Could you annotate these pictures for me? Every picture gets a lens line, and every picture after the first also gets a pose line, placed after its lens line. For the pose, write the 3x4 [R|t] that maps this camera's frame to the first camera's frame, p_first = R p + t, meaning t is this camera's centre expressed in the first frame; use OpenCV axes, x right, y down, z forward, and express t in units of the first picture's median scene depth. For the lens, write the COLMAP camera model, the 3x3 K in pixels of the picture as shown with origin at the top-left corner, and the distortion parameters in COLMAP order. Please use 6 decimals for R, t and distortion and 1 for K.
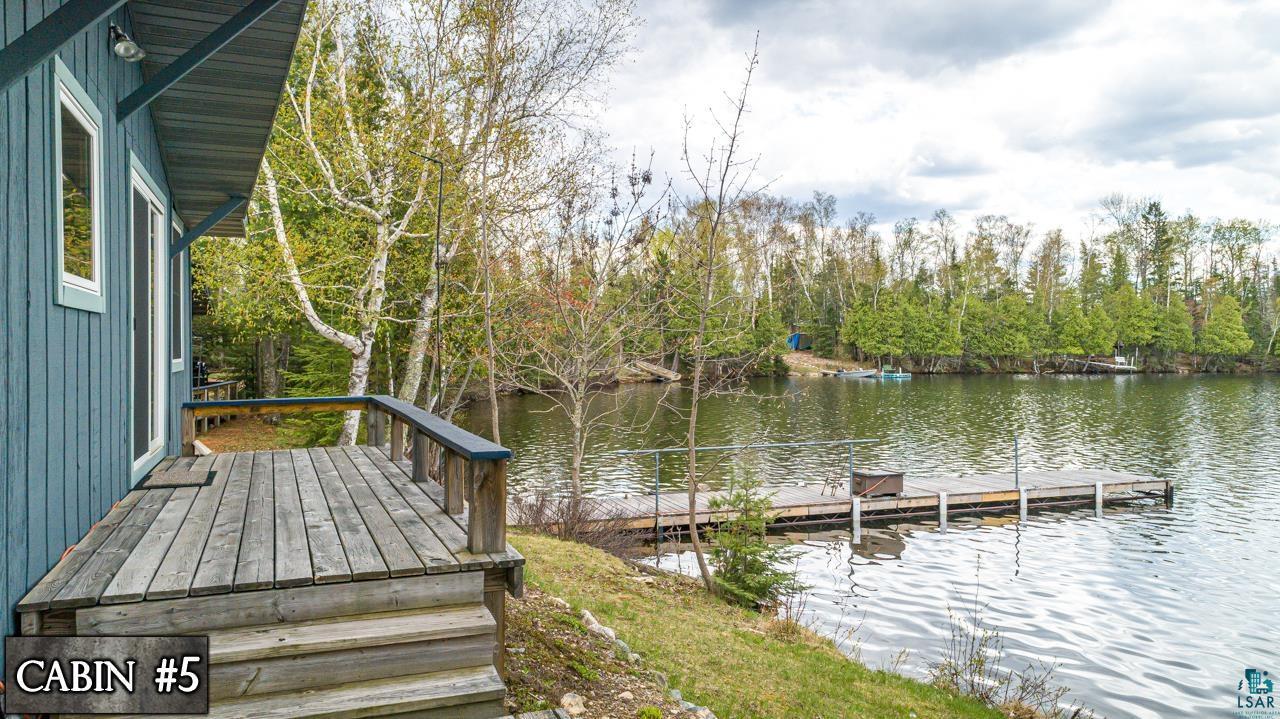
lens RADIAL K [[858.2, 0, 638.0], [0, 858.2, 358.5], [0, 0, 1]] dist [0.000260, -0.000285]
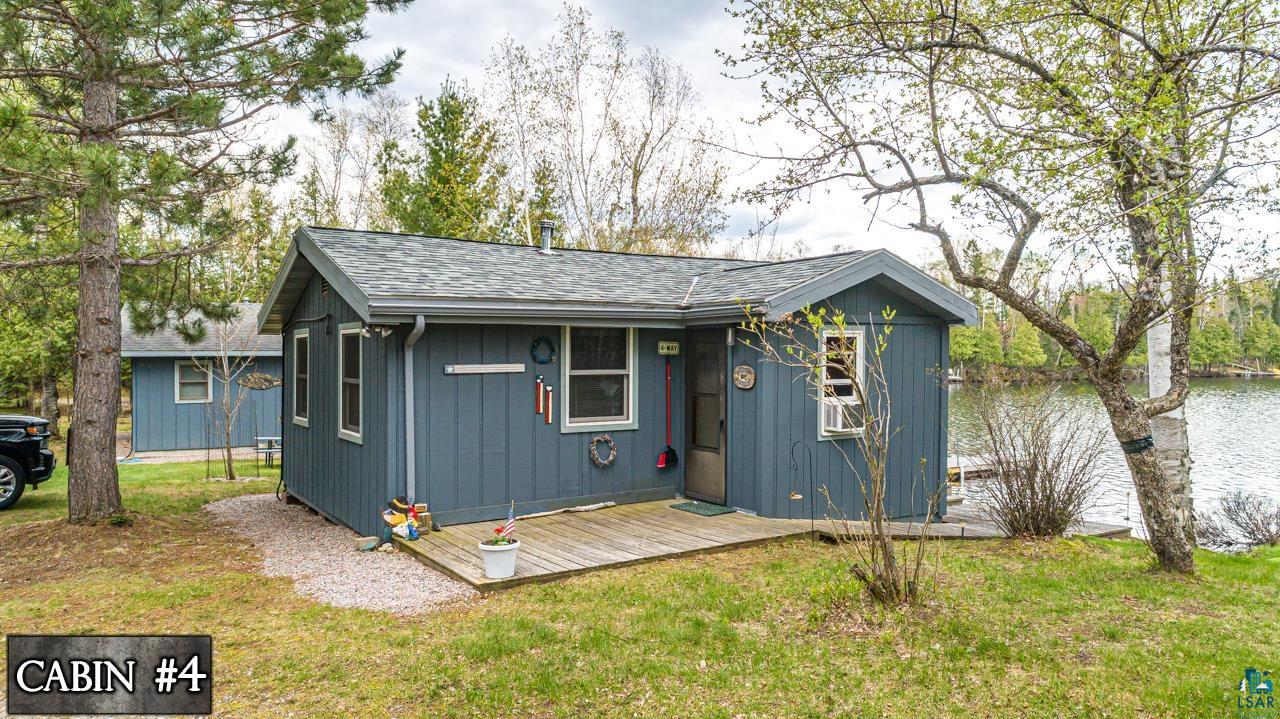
lens RADIAL K [[858.2, 0, 640.5], [0, 858.2, 359.3], [0, 0, 1]] dist [0.000260, -0.000285]
pose [[0.981743, -0.000884, 0.190212, -0.092362], [0.001991, 0.999982, -0.005628, -0.009389], [-0.190204, 0.005904, 0.981727, -0.101233]]
